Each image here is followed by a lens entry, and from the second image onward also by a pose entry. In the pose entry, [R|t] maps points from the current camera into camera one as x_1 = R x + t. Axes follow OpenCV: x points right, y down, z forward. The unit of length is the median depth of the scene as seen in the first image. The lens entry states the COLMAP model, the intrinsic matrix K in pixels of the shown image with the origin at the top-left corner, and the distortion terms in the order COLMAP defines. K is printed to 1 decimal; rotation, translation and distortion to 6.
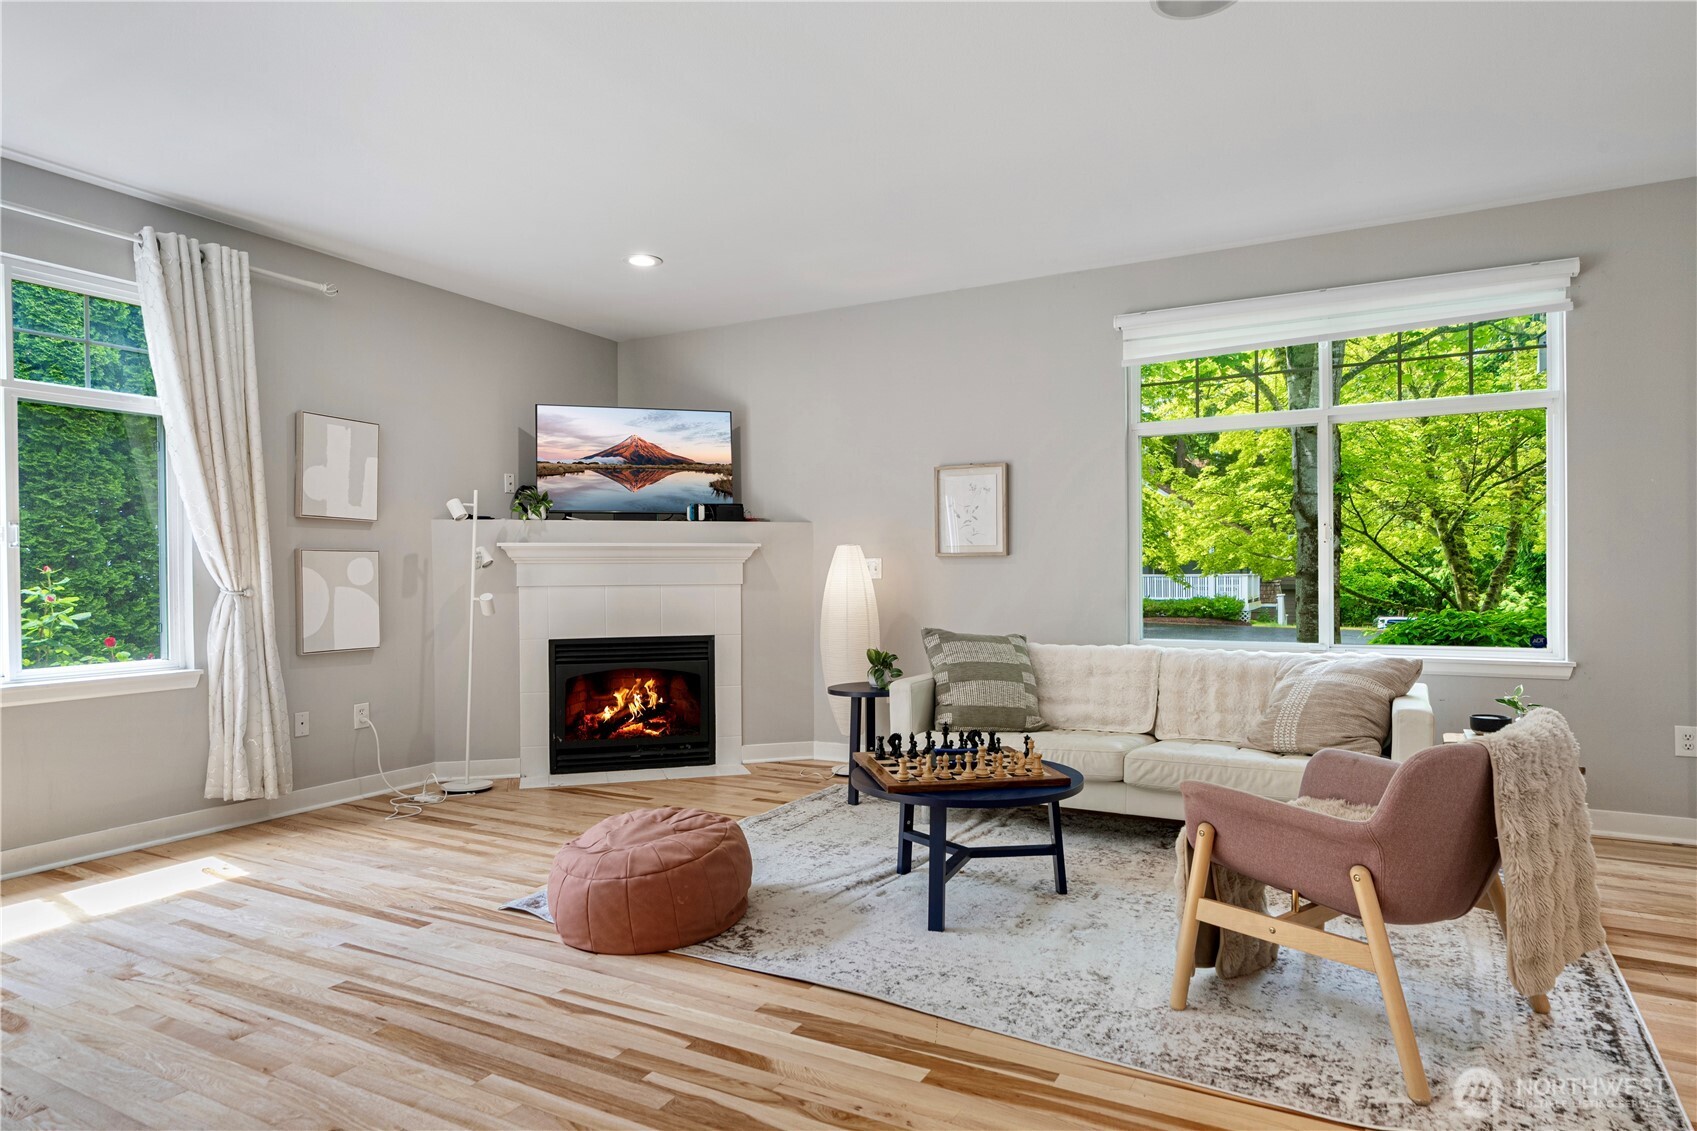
lens RADIAL K [[963.2, 0, 848.5], [0, 963.2, 565.5], [0, 0, 1]] dist [0.006141, 0.000276]
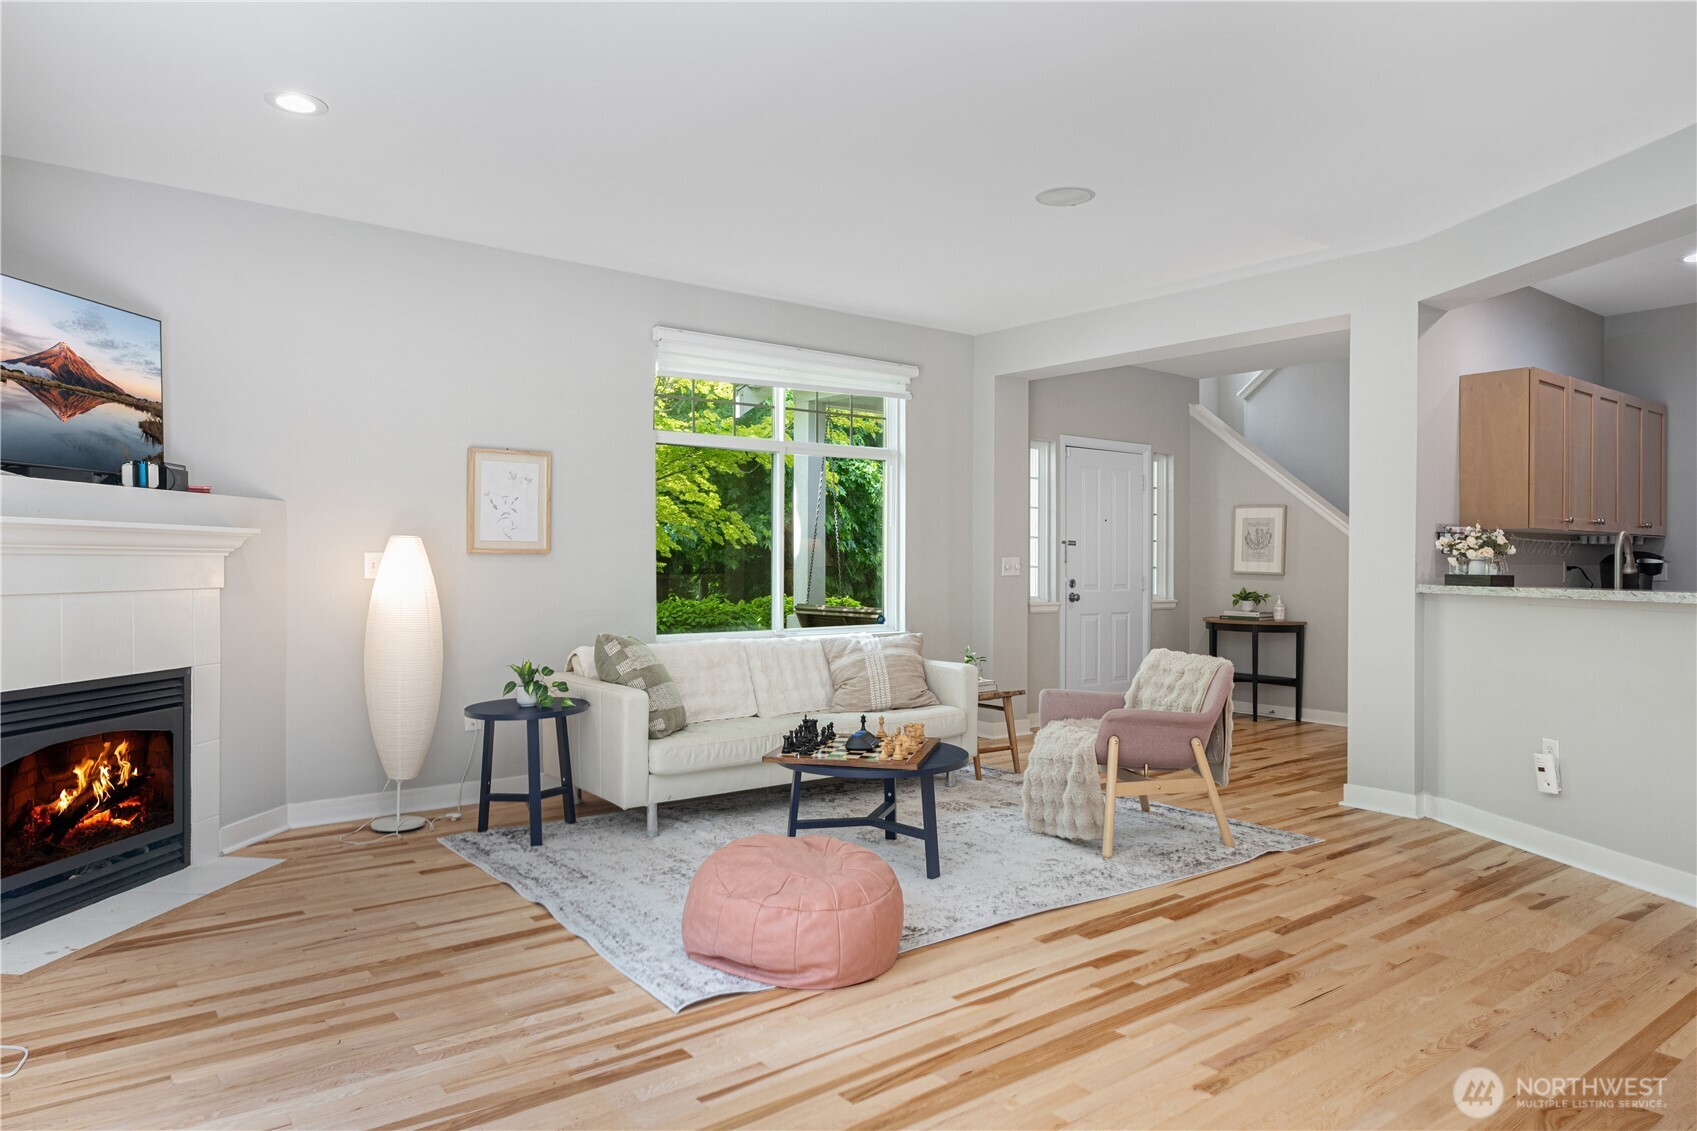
lens RADIAL K [[1088.8, 0, 848.5], [0, 1088.8, 565.5], [0, 0, 1]] dist [0.000613, -0.000974]
pose [[0.398044, 0.005005, 0.917353, -0.761554], [-0.016649, 0.999860, 0.001769, -0.005936], [-0.917215, -0.015977, 0.398072, 0.361357]]
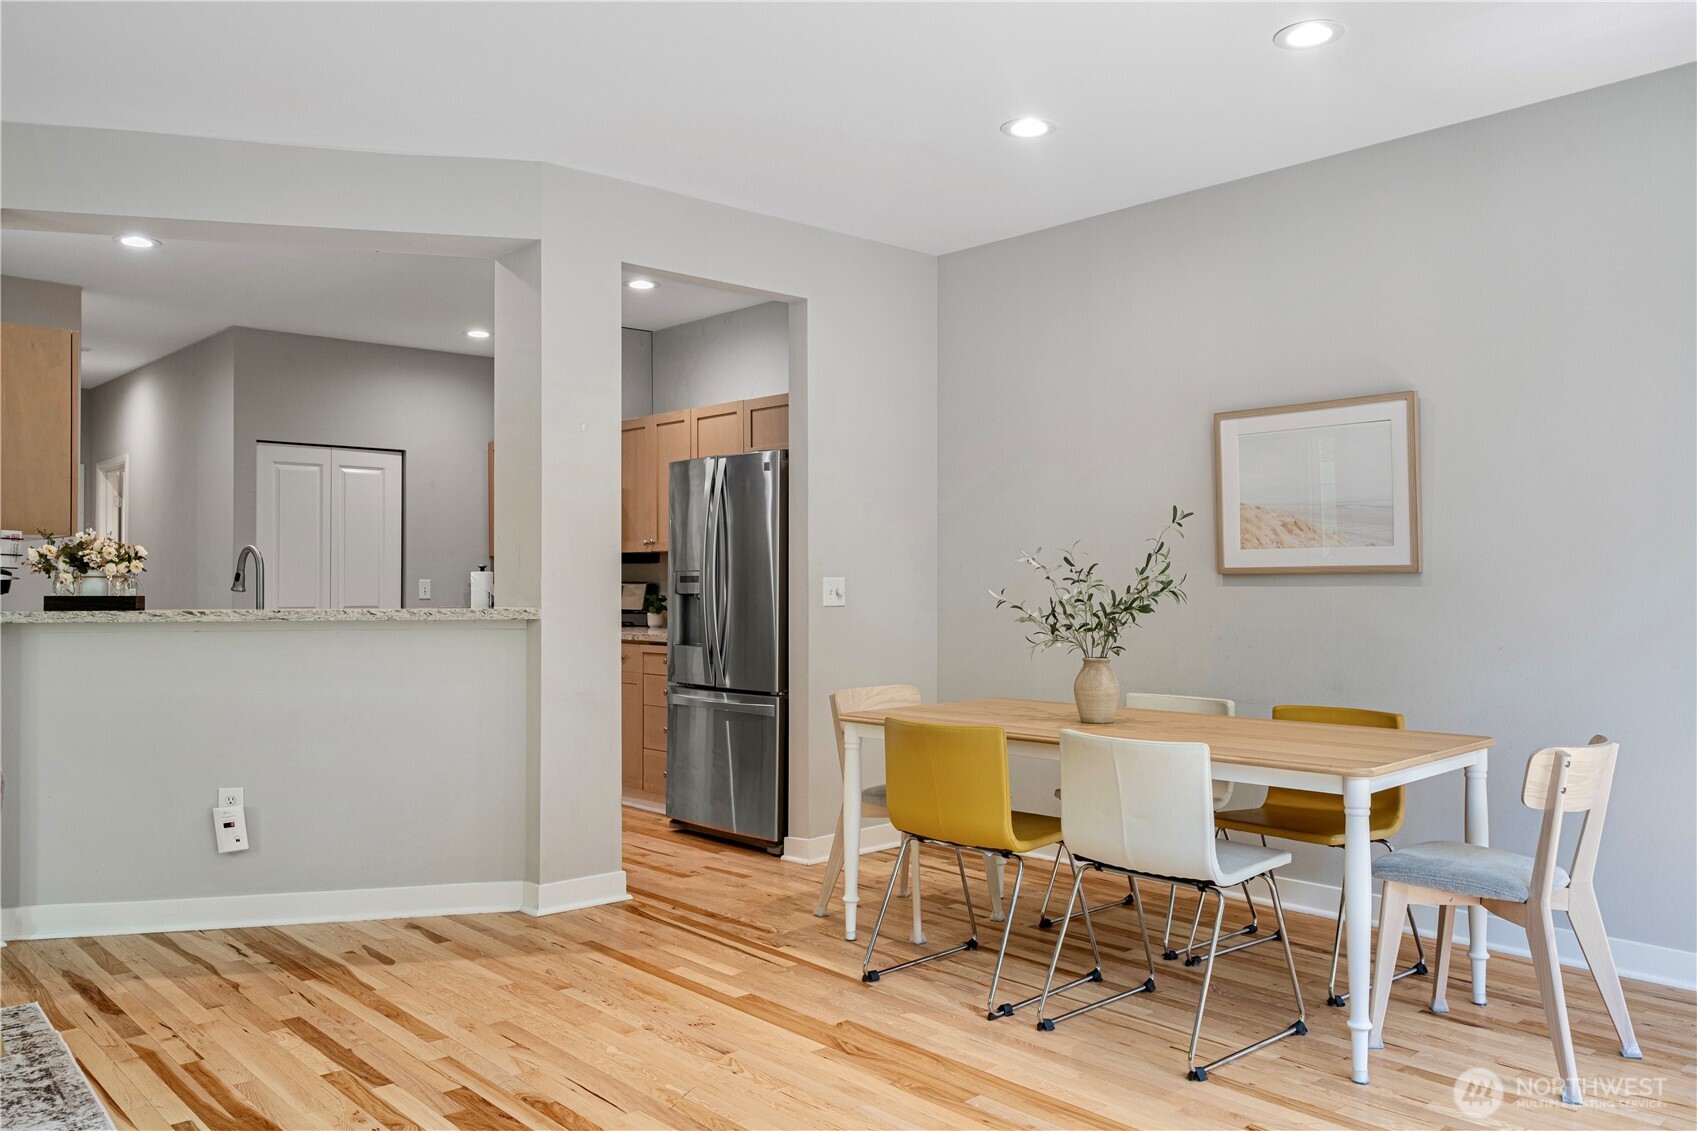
lens RADIAL K [[1286.8, 0, 848.5], [0, 1286.8, 565.5], [0, 0, 1]] dist [0.002196, 0.002078]
pose [[-0.939426, 0.013855, 0.342473, -0.403214], [0.006520, 0.999724, -0.022560, -0.002614], [-0.342691, -0.018960, -0.939257, 0.919768]]
